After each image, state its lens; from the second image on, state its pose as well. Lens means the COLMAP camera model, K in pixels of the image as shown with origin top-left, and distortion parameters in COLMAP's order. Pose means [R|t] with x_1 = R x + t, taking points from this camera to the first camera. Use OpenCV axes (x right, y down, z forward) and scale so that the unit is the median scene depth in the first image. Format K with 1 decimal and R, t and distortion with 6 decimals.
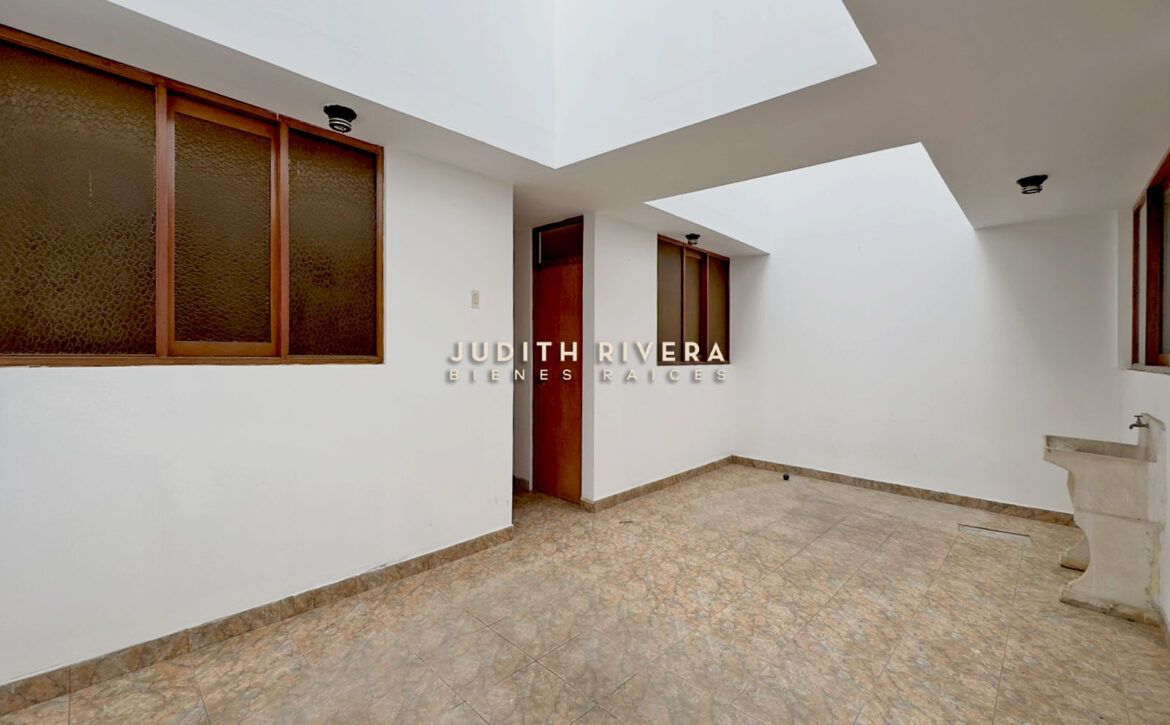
lens RADIAL K [[480.3, 0, 584.2], [0, 480.3, 357.5], [0, 0, 1]] dist [-0.003374, -0.000267]
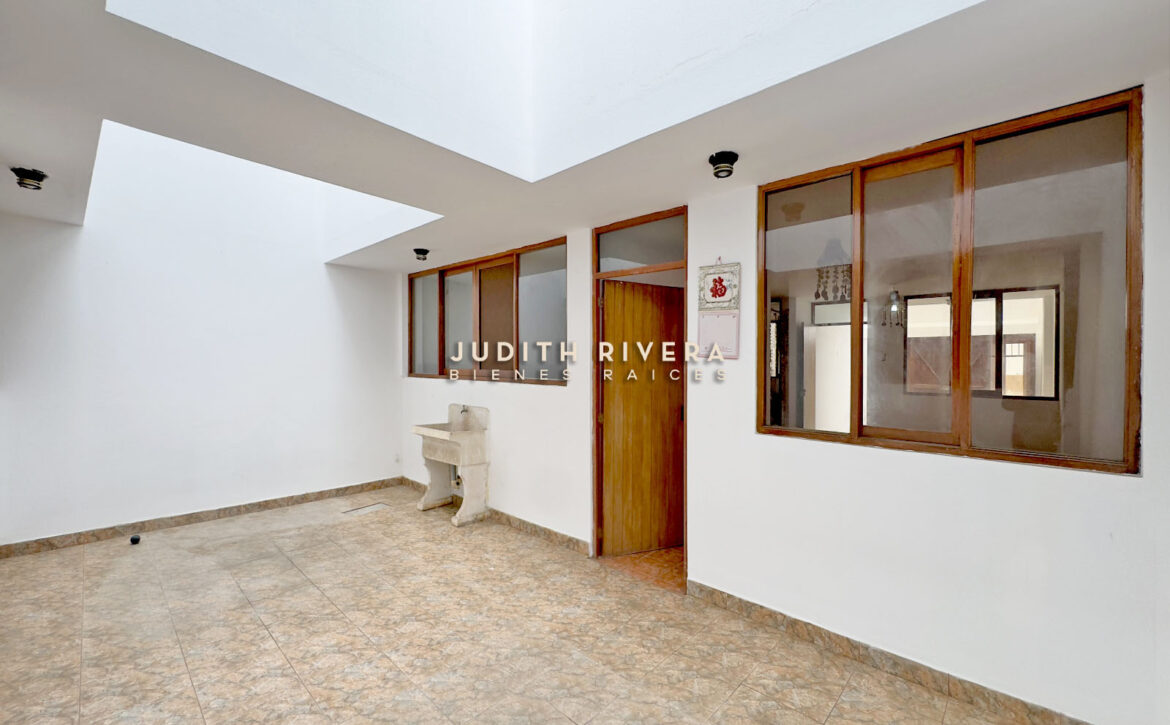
lens RADIAL K [[480.3, 0, 584.2], [0, 480.3, 357.5], [0, 0, 1]] dist [-0.003374, -0.000267]
pose [[-0.014219, -0.003348, 0.999893, -0.487712], [0.004099, 0.999986, 0.003406, -0.045737], [-0.999891, 0.004147, -0.014205, 0.487628]]
